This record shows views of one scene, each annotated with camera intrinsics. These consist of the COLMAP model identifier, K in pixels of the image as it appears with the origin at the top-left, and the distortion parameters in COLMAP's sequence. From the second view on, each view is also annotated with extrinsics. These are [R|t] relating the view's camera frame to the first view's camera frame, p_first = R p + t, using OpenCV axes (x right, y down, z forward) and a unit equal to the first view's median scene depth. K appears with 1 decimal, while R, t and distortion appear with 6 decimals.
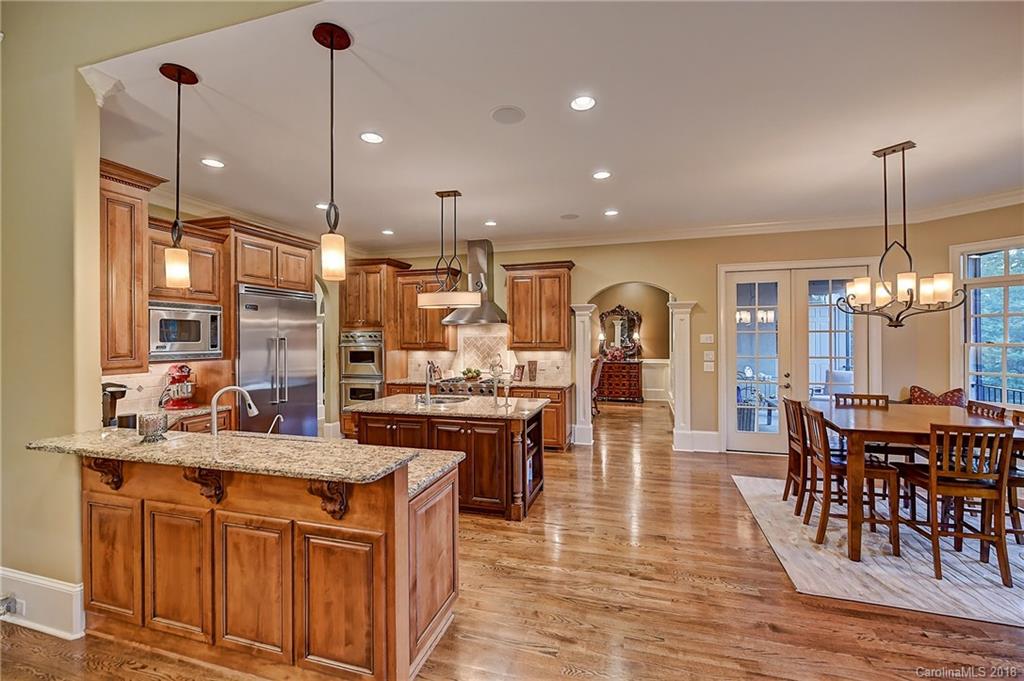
lens RADIAL K [[413.8, 0, 515.1], [0, 413.8, 338.1], [0, 0, 1]] dist [-0.006513, 0.000183]
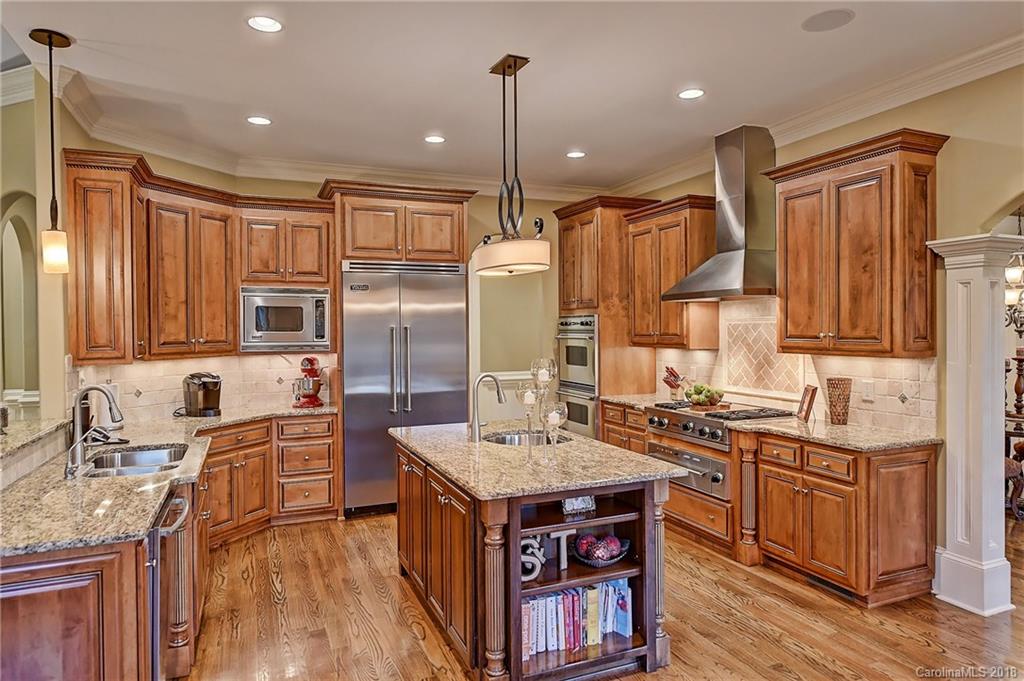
lens RADIAL K [[622.8, 0, 522.9], [0, 622.8, 335.4], [0, 0, 1]] dist [0.002773, -0.001417]
pose [[0.648821, 0.011251, -0.760858, 0.451329], [0.001045, 0.999877, 0.015677, -0.002220], [0.760940, -0.010967, 0.648729, 0.435089]]
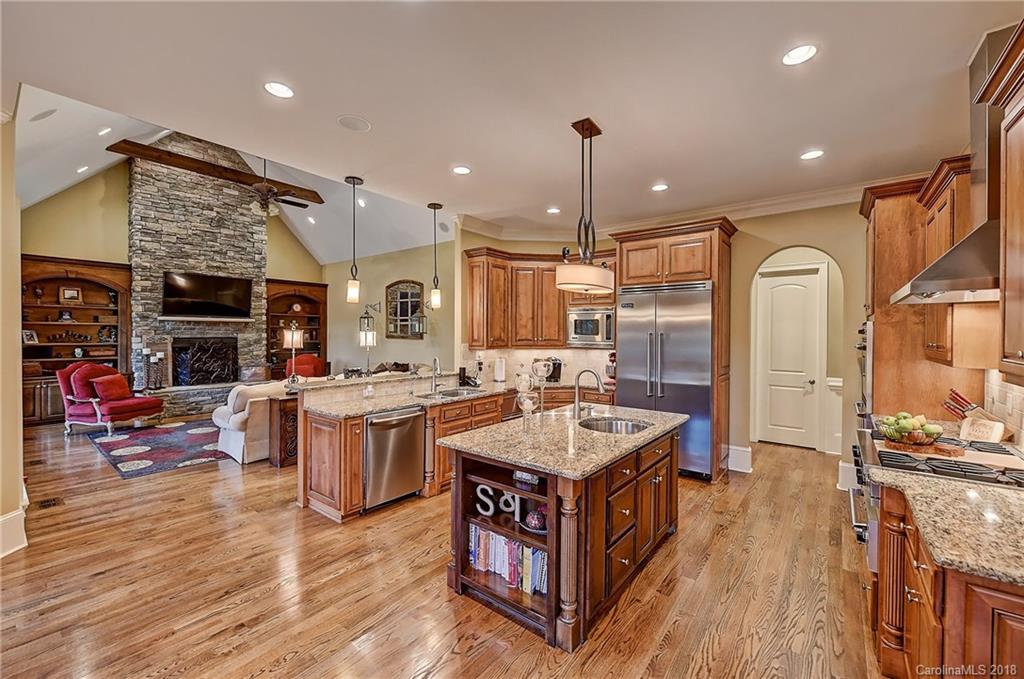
lens RADIAL K [[413.8, 0, 528.5], [0, 413.8, 338.6], [0, 0, 1]] dist [-0.006513, 0.000183]
pose [[-0.337560, 0.020714, -0.941076, 0.499809], [-0.005372, 0.999699, 0.023931, -0.009111], [0.941289, 0.013134, -0.337347, 1.066741]]
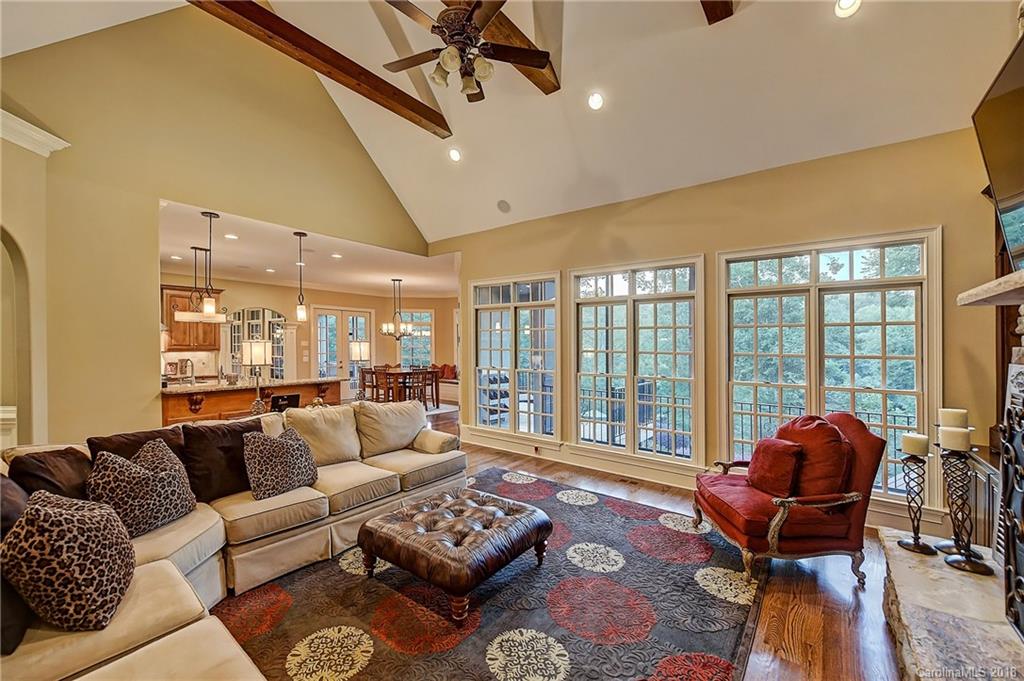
lens RADIAL K [[408.1, 0, 510.6], [0, 408.1, 341.8], [0, 0, 1]] dist [-0.002965, -0.000373]
pose [[0.363681, 0.013595, 0.931424, -1.101257], [-0.008183, 0.999902, -0.011399, 0.007845], [-0.931488, -0.003477, 0.363756, -0.620729]]
